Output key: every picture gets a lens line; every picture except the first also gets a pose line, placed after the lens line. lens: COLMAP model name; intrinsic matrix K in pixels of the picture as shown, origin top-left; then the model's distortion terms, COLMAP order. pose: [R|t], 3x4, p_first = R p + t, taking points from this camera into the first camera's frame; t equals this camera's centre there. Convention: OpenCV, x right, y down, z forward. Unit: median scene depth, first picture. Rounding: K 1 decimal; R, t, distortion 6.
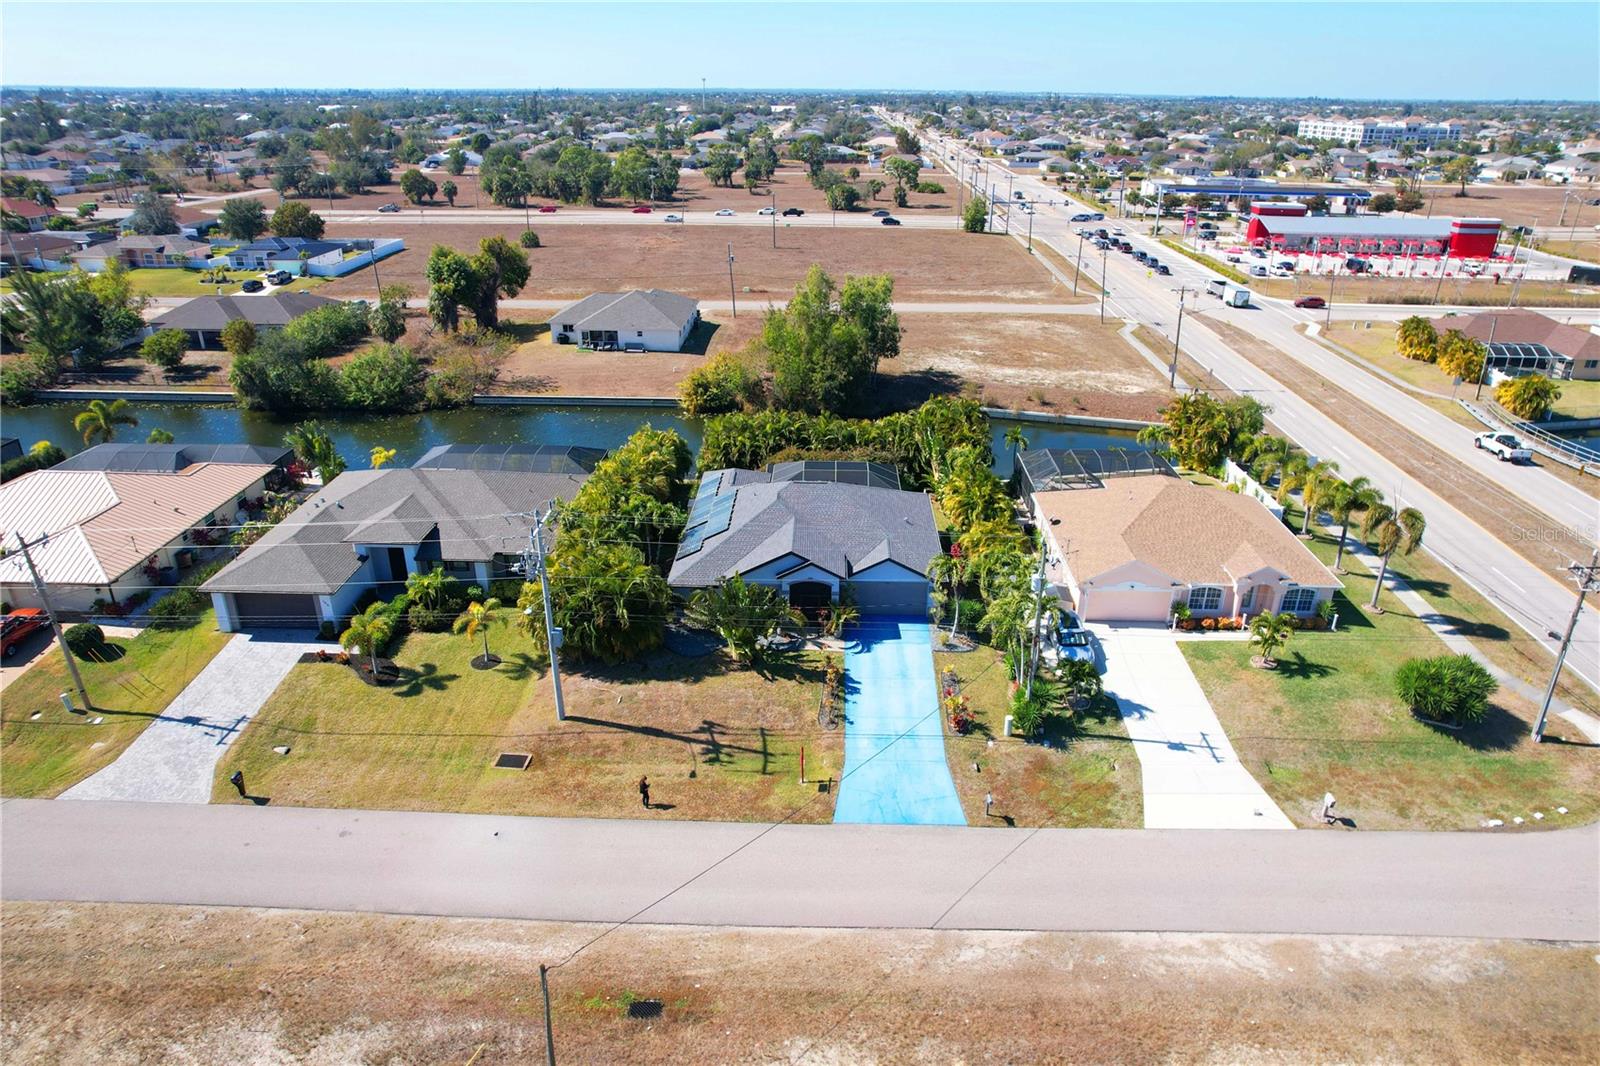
lens RADIAL K [[1028.2, 0, 830.6], [0, 1028.2, 538.3], [0, 0, 1]] dist [-0.082718, 0.081760]
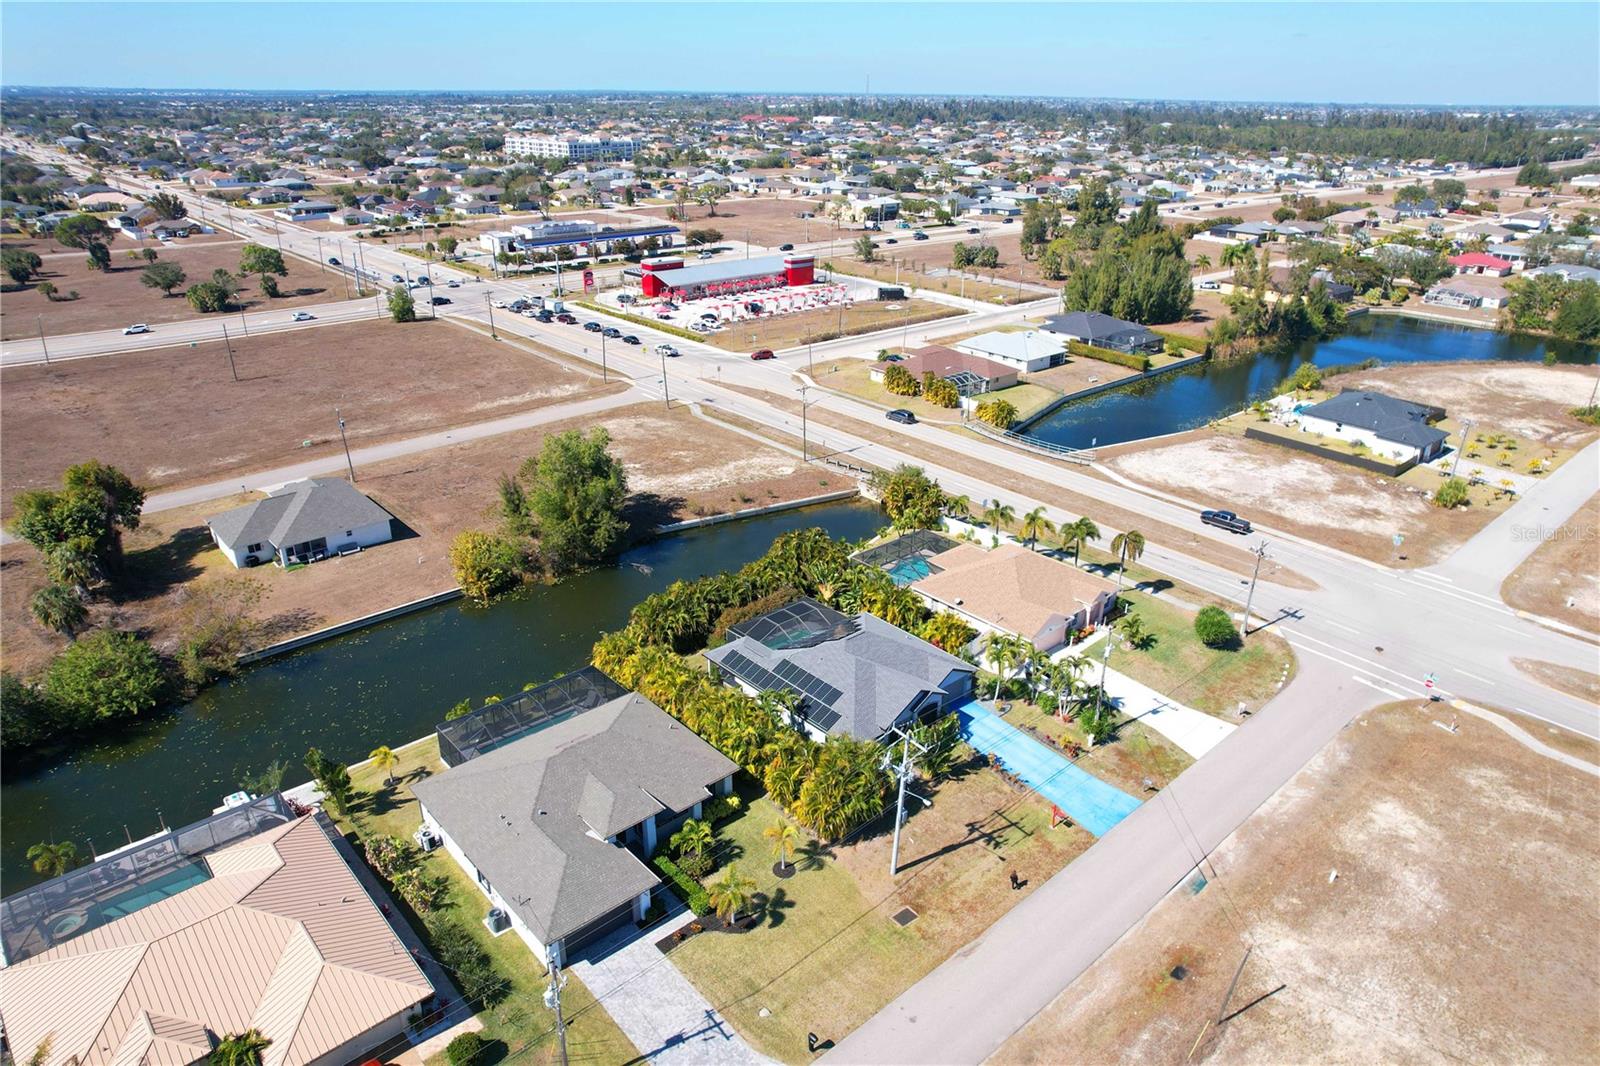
lens RADIAL K [[1028.2, 0, 830.6], [0, 1028.2, 538.3], [0, 0, 1]] dist [-0.082718, 0.081760]
pose [[0.718630, -0.276918, 0.637877, -0.933112], [0.270010, 0.956436, 0.111020, -0.361496], [-0.640832, 0.092450, 0.762094, 0.014465]]
